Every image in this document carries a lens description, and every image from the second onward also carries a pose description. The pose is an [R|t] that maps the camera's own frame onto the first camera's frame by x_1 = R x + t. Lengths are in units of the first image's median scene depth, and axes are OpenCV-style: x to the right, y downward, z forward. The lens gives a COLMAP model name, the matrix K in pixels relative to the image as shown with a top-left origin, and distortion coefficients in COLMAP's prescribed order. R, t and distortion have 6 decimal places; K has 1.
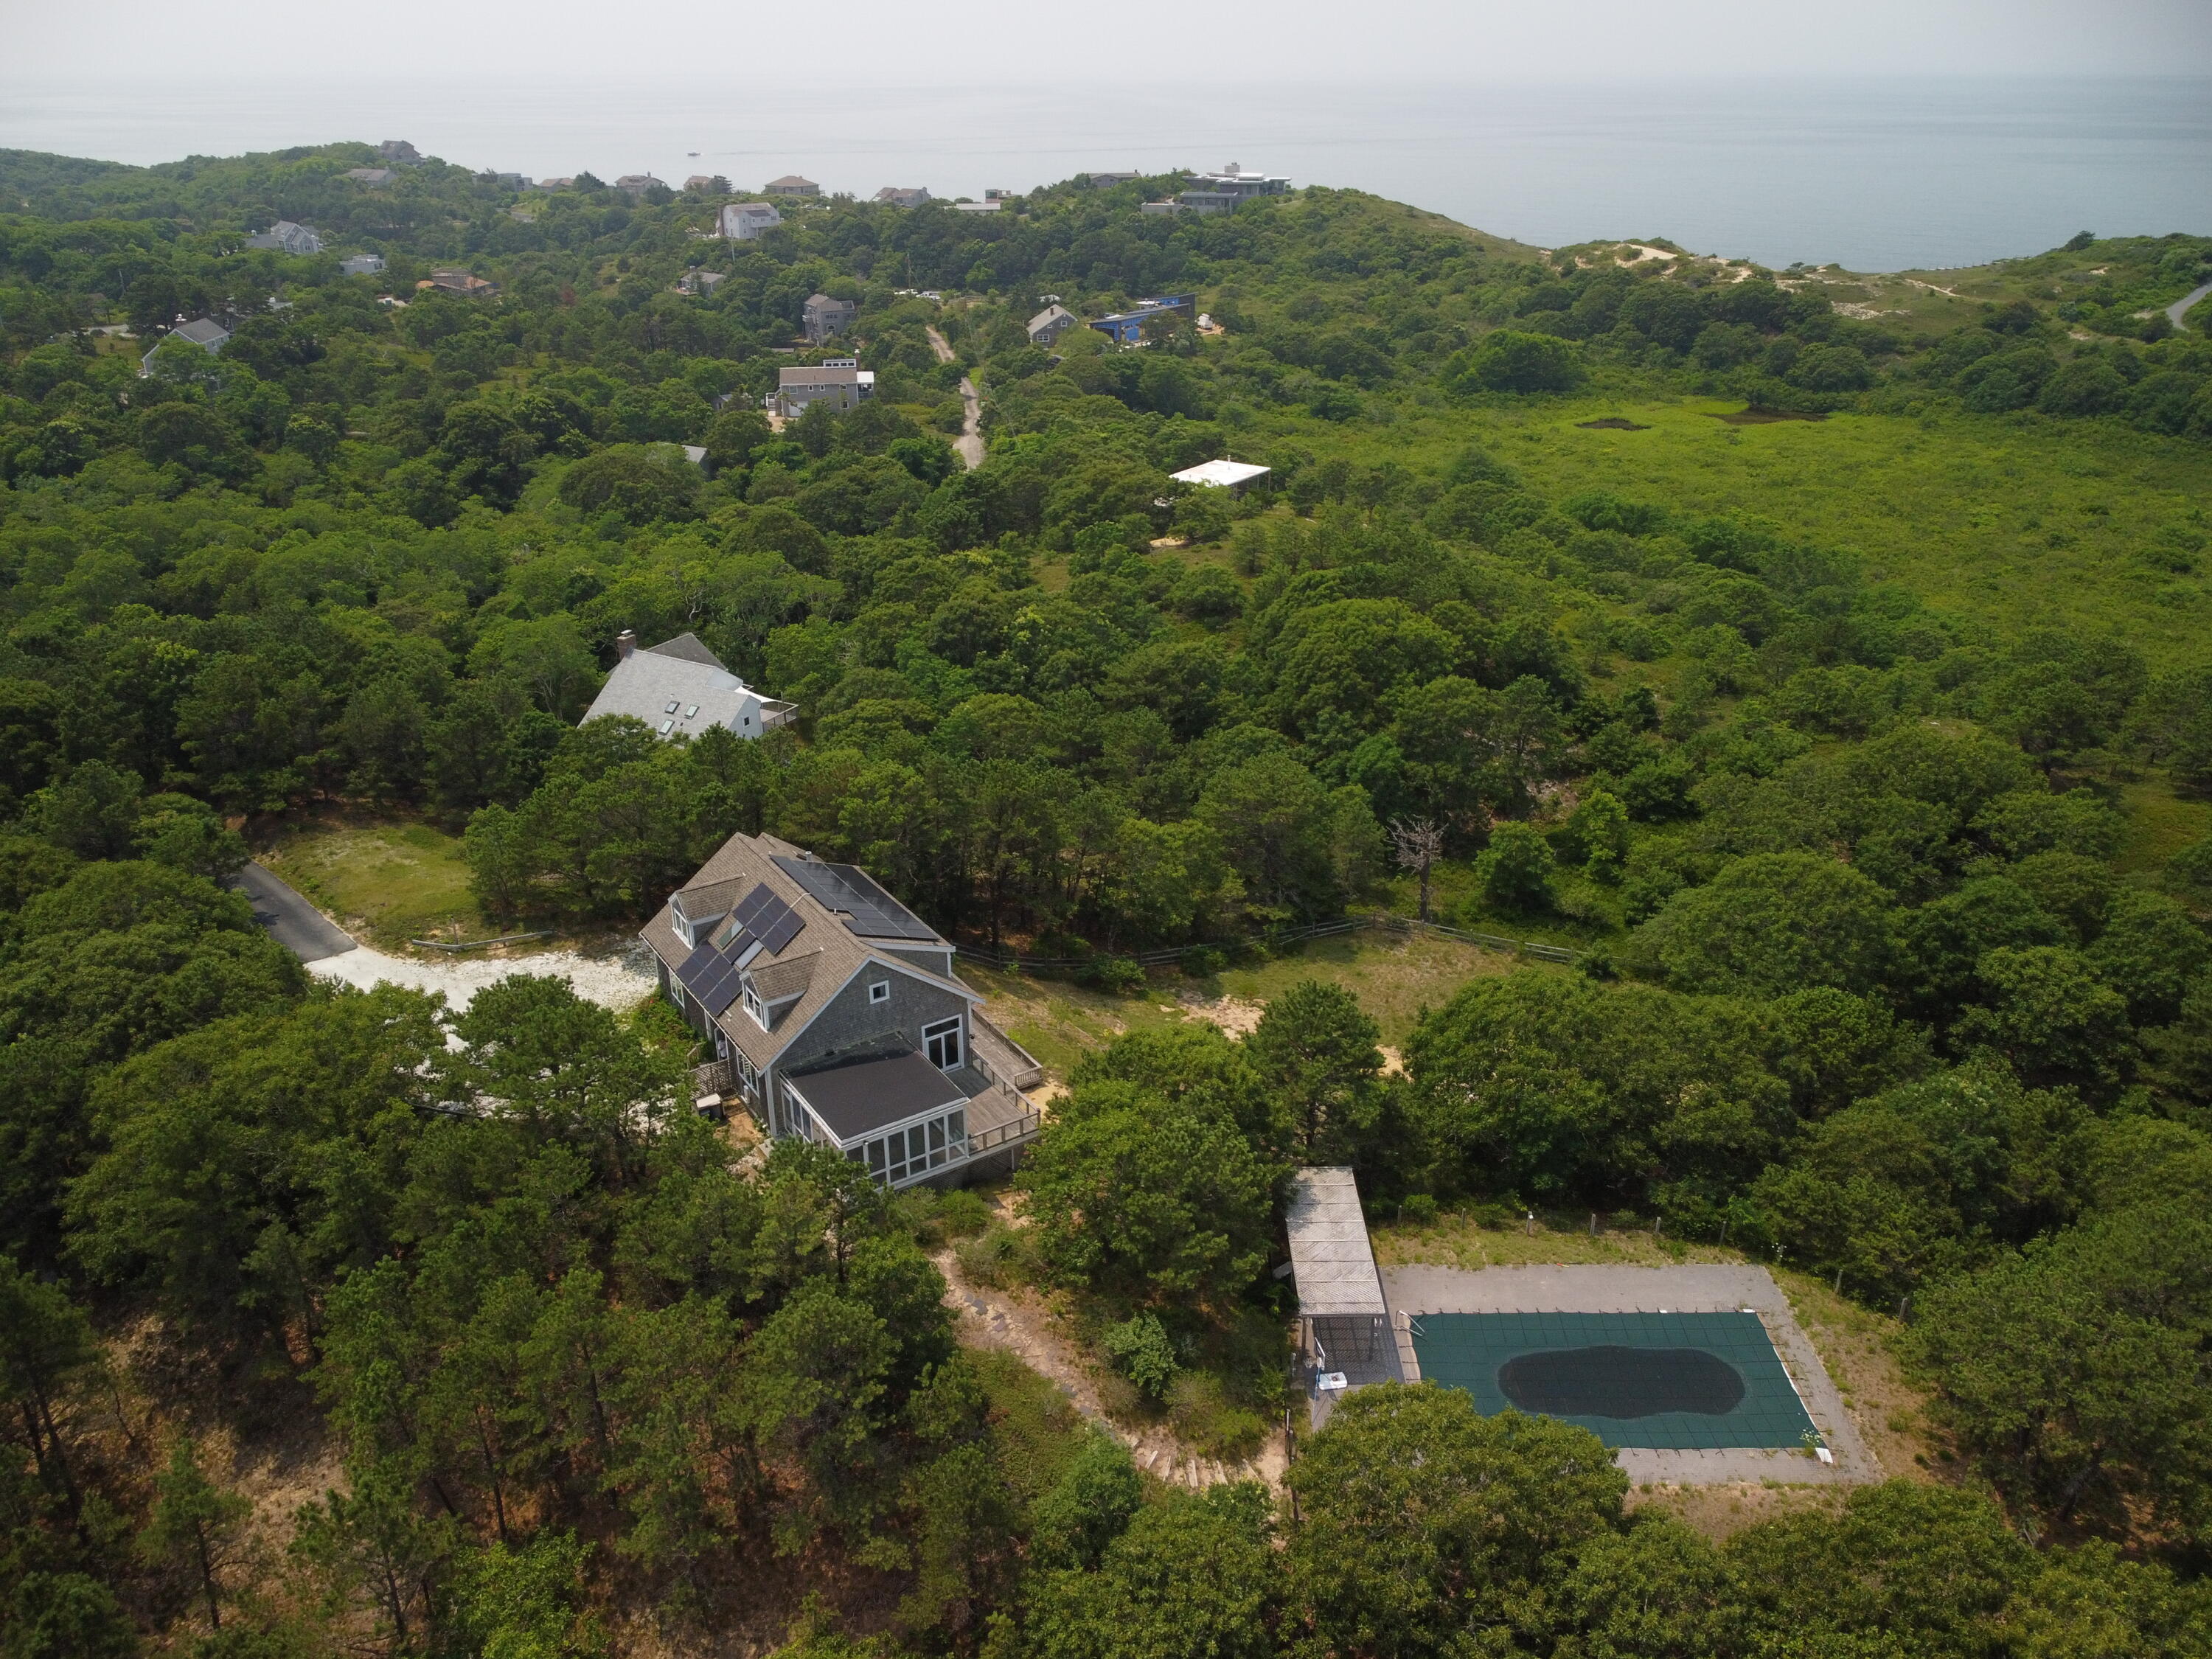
lens RADIAL K [[1681.0, 0, 1106.0], [0, 1681.0, 829.5], [0, 0, 1]] dist [0.008525, -0.008556]
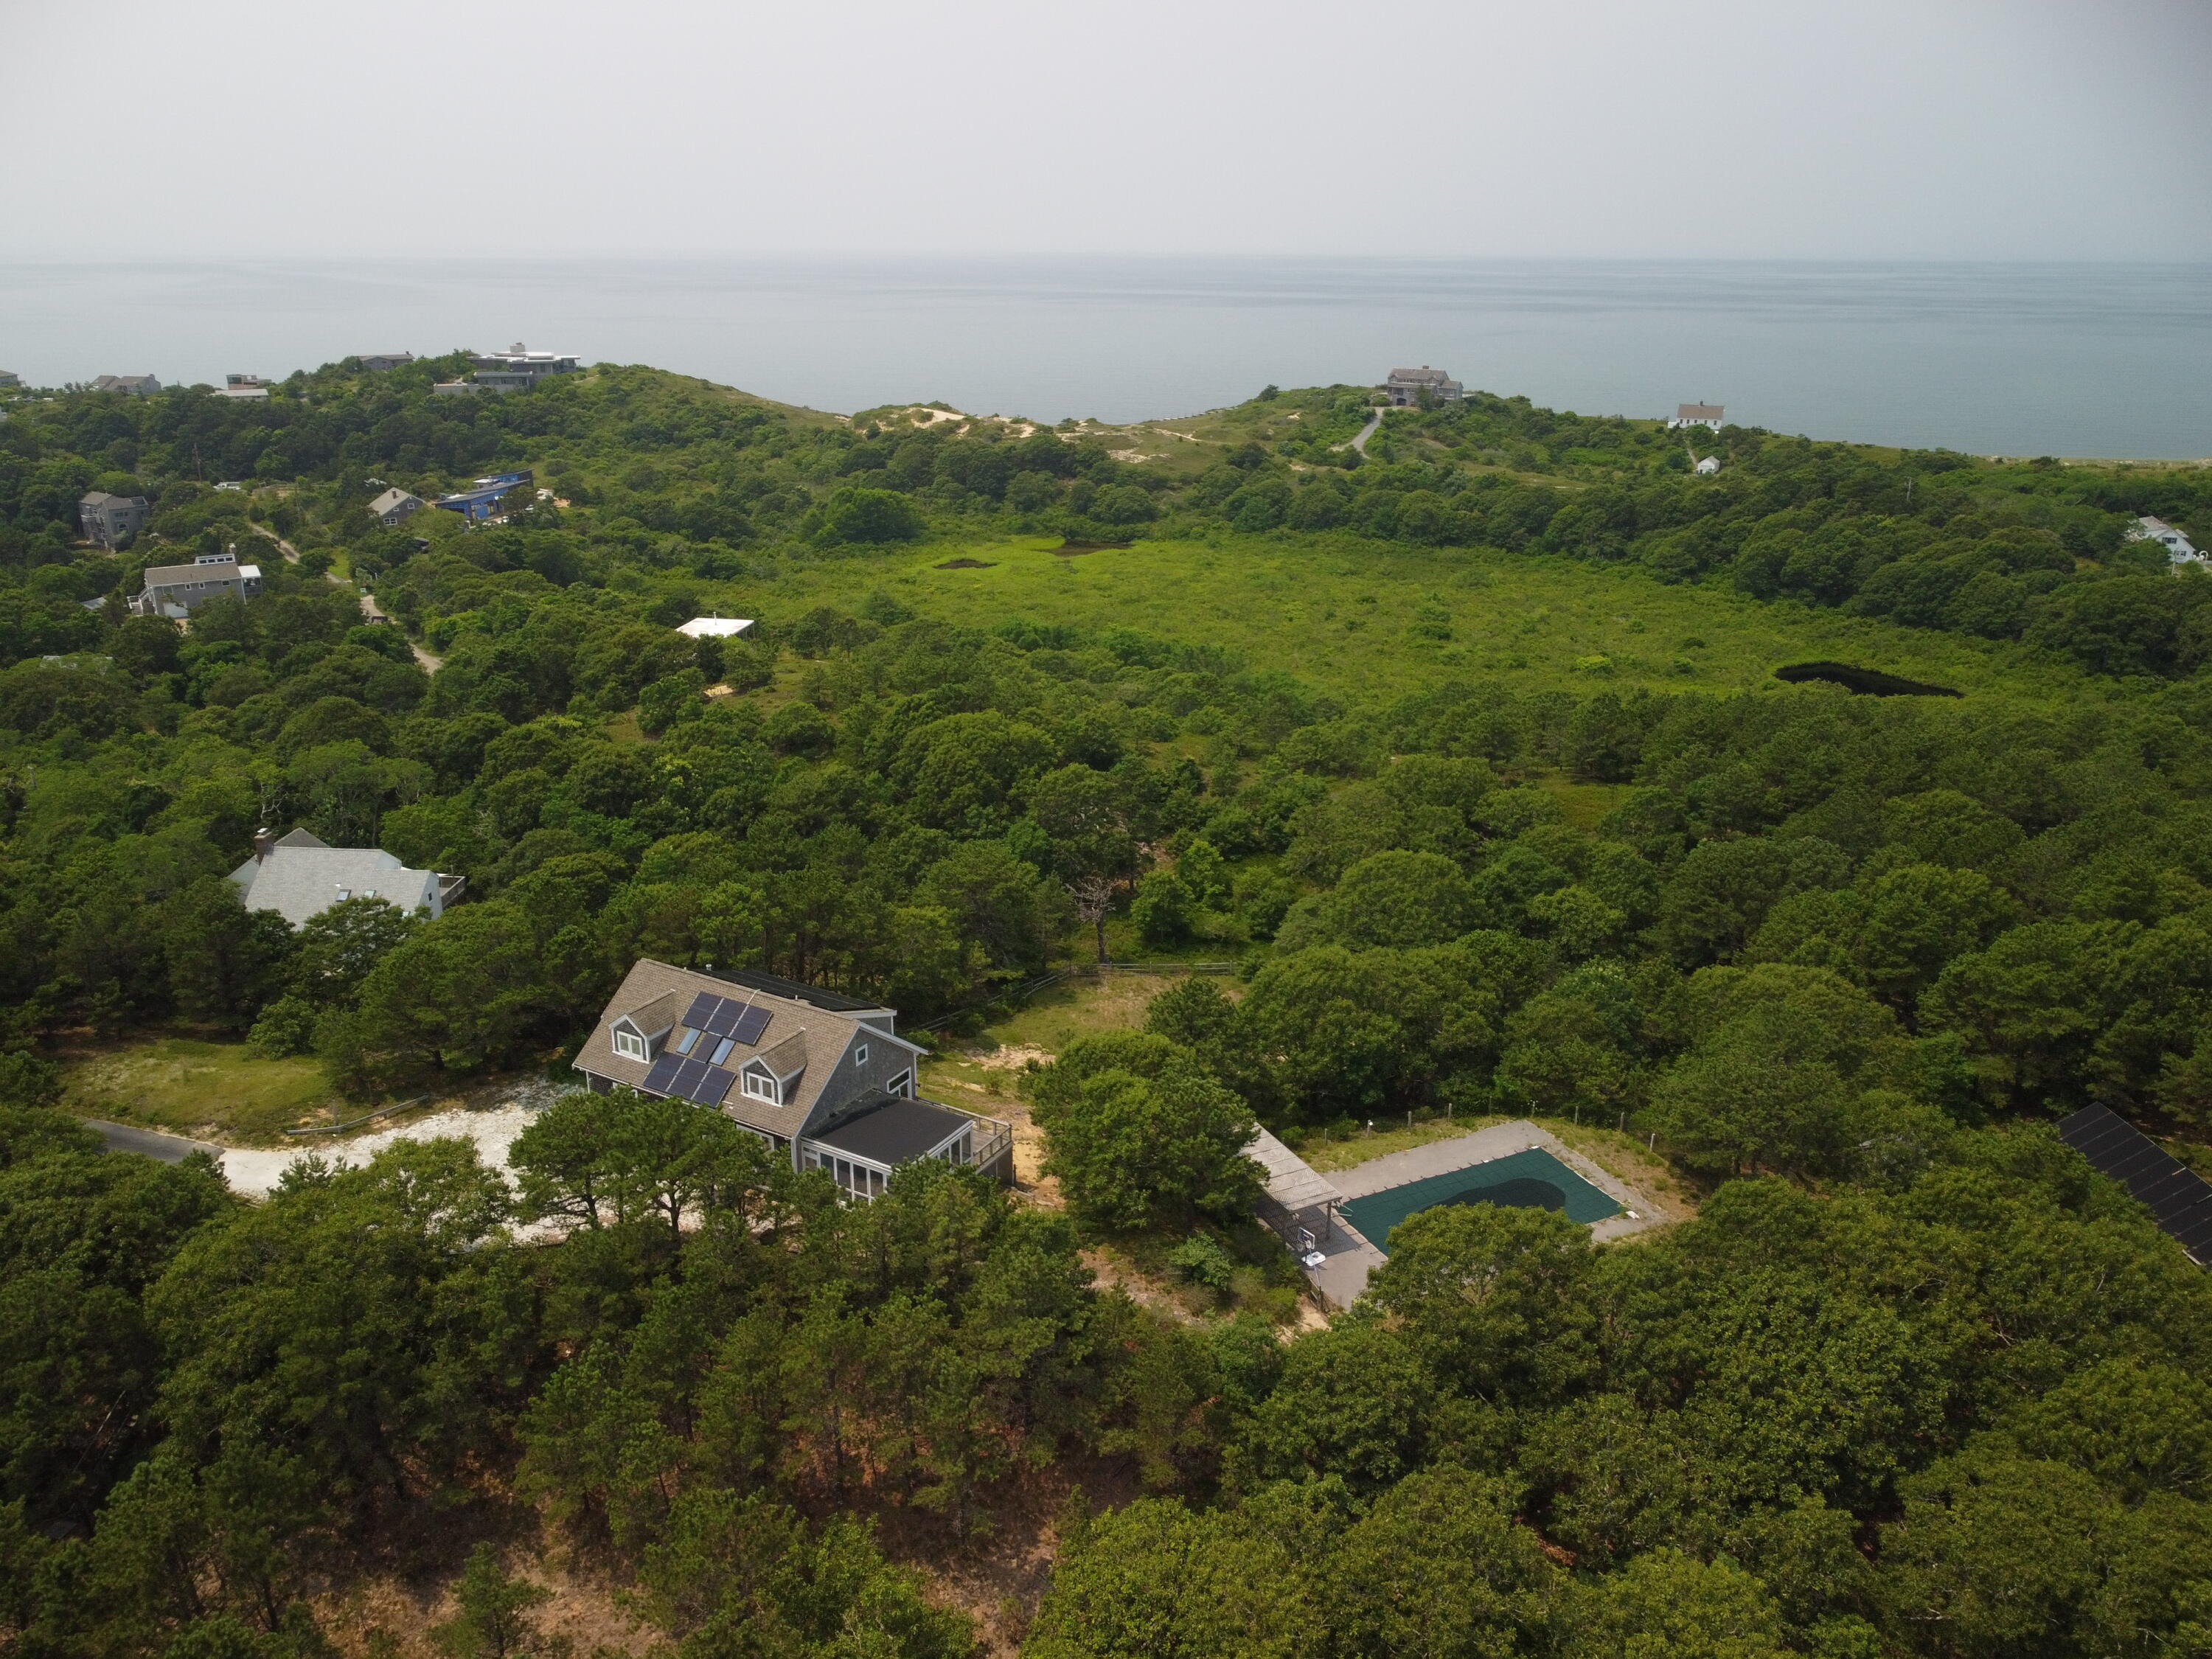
lens RADIAL K [[1681.0, 0, 1106.0], [0, 1681.0, 829.5], [0, 0, 1]] dist [0.008525, -0.008556]
pose [[0.898204, -0.139564, 0.416834, -0.129290], [0.176833, 0.982868, -0.051960, 0.009794], [-0.402441, 0.120381, 0.907496, -0.041339]]
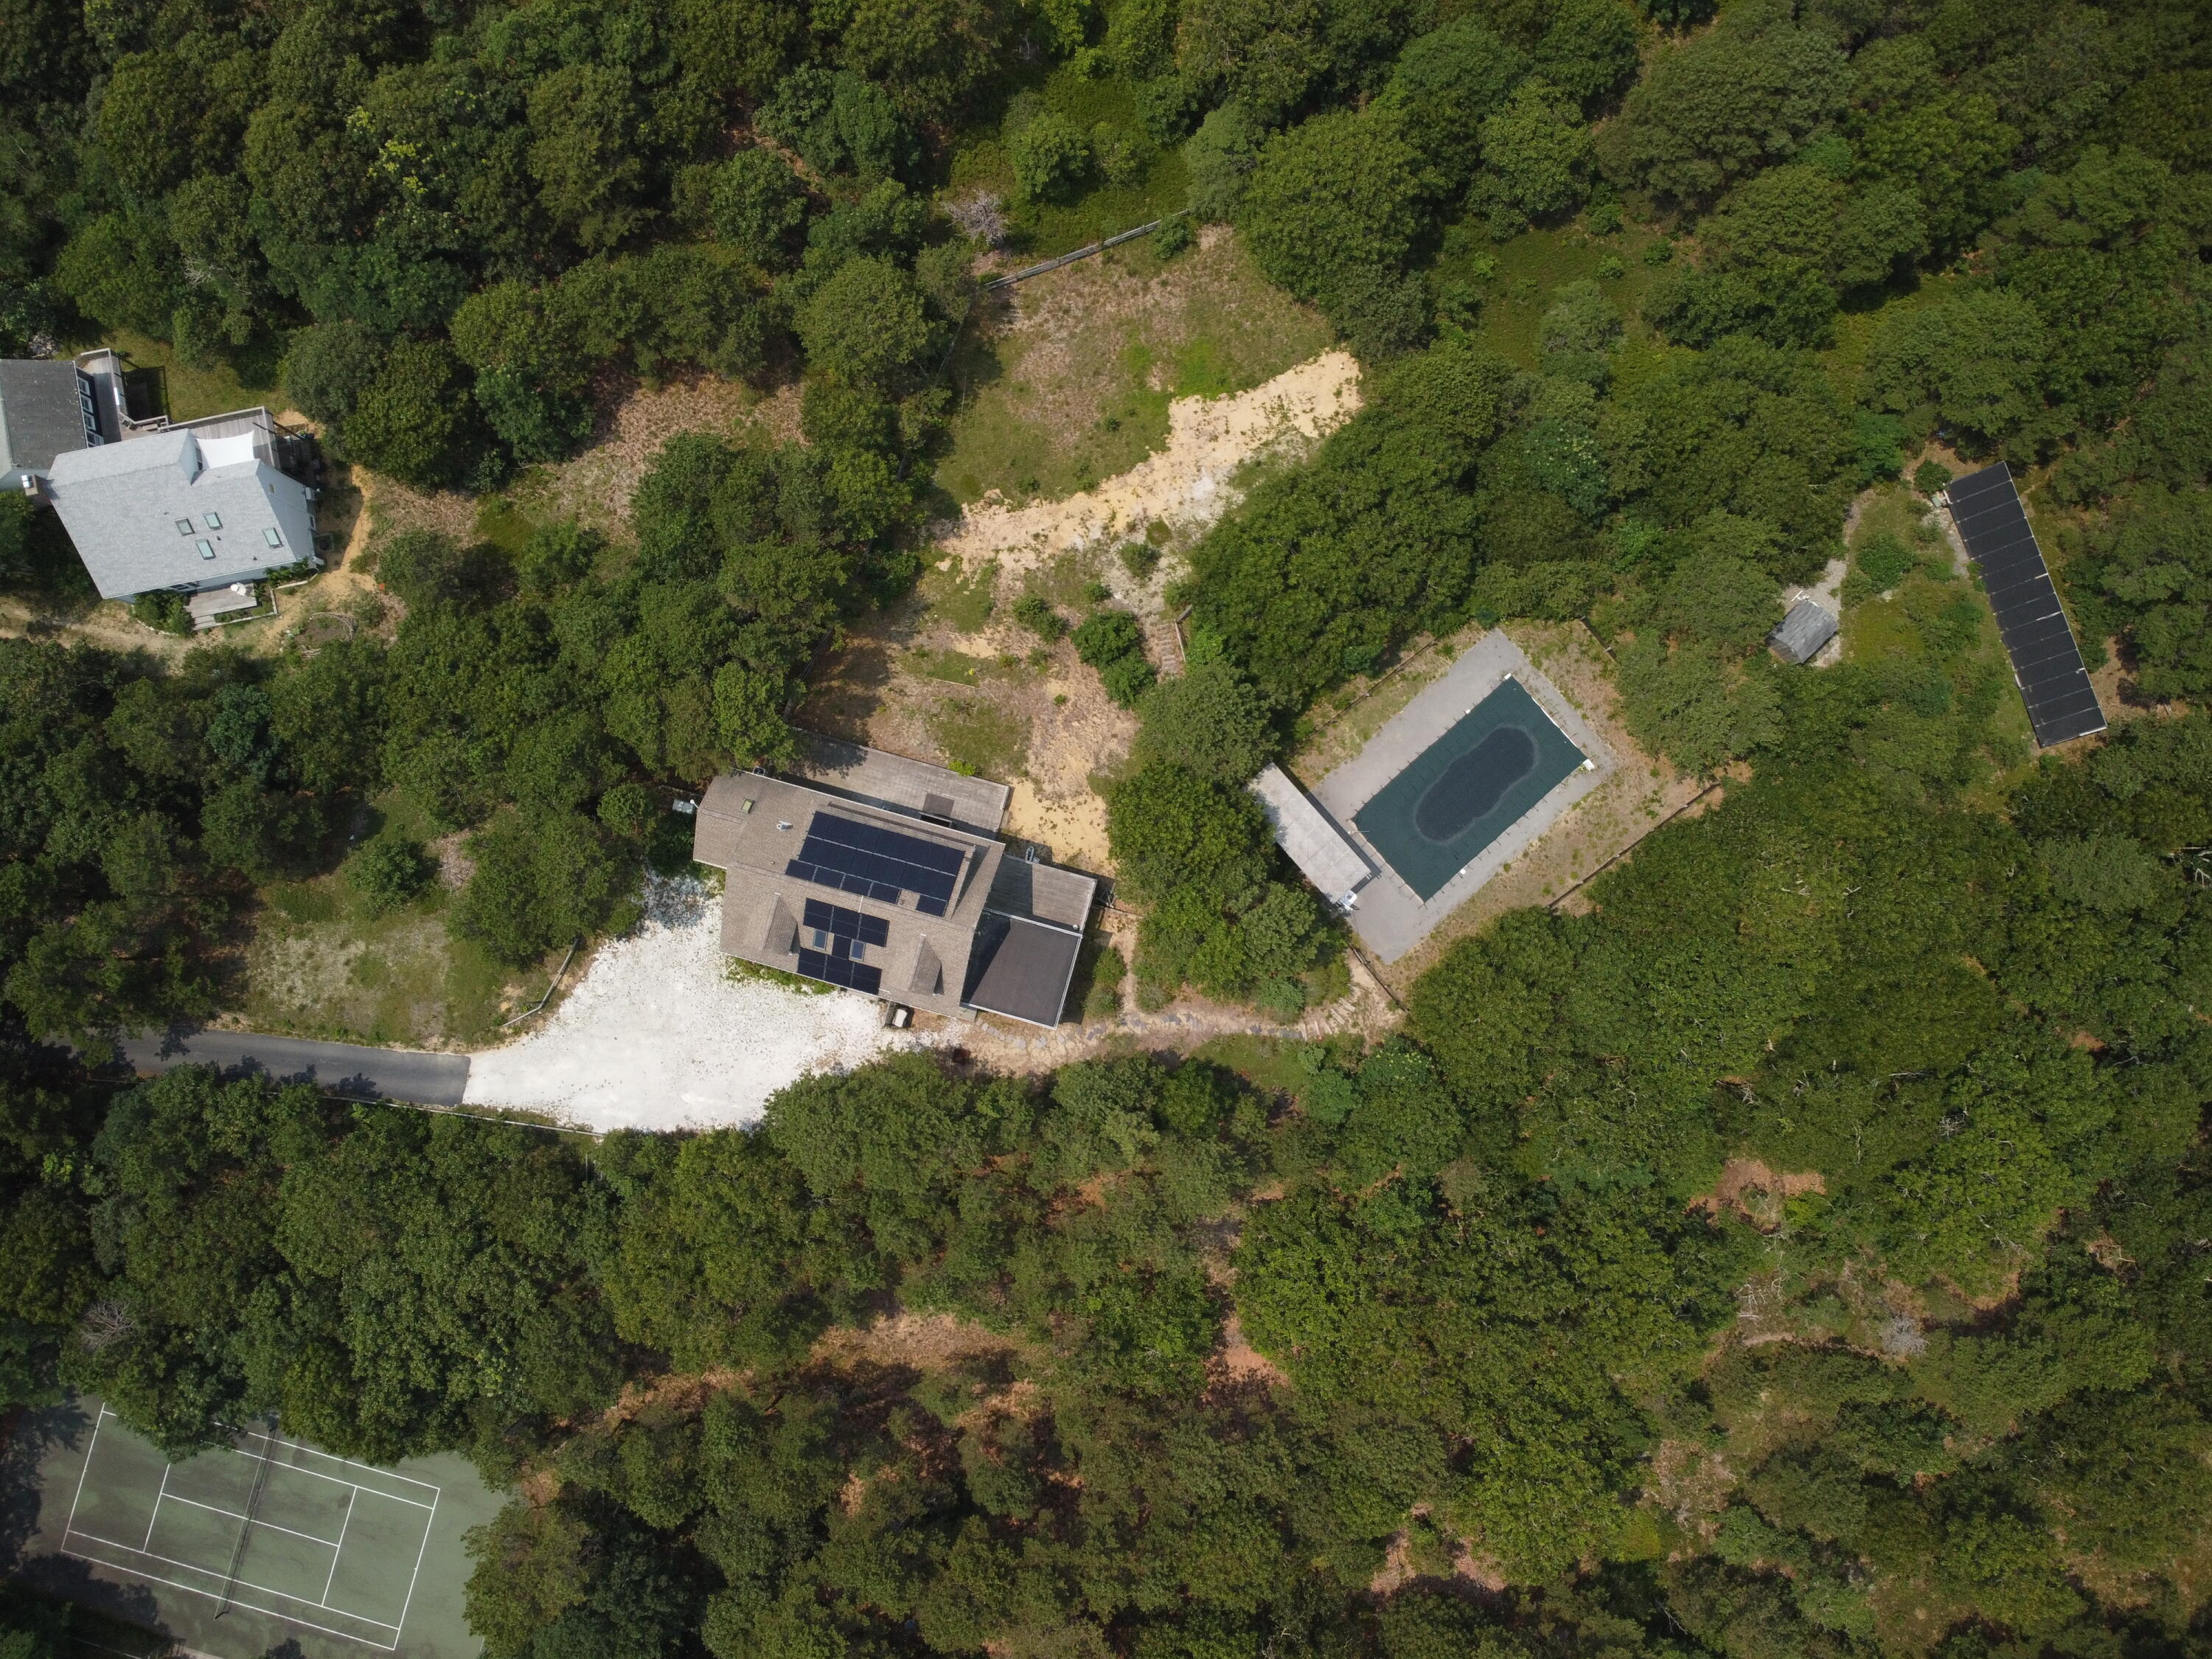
lens RADIAL K [[1681.0, 0, 1106.0], [0, 1681.0, 829.5], [0, 0, 1]] dist [0.008525, -0.008556]
pose [[0.750141, -0.661235, 0.007442, -0.003807], [0.294879, 0.344557, 0.891250, -0.323429], [-0.591891, -0.666369, 0.453451, 0.107715]]
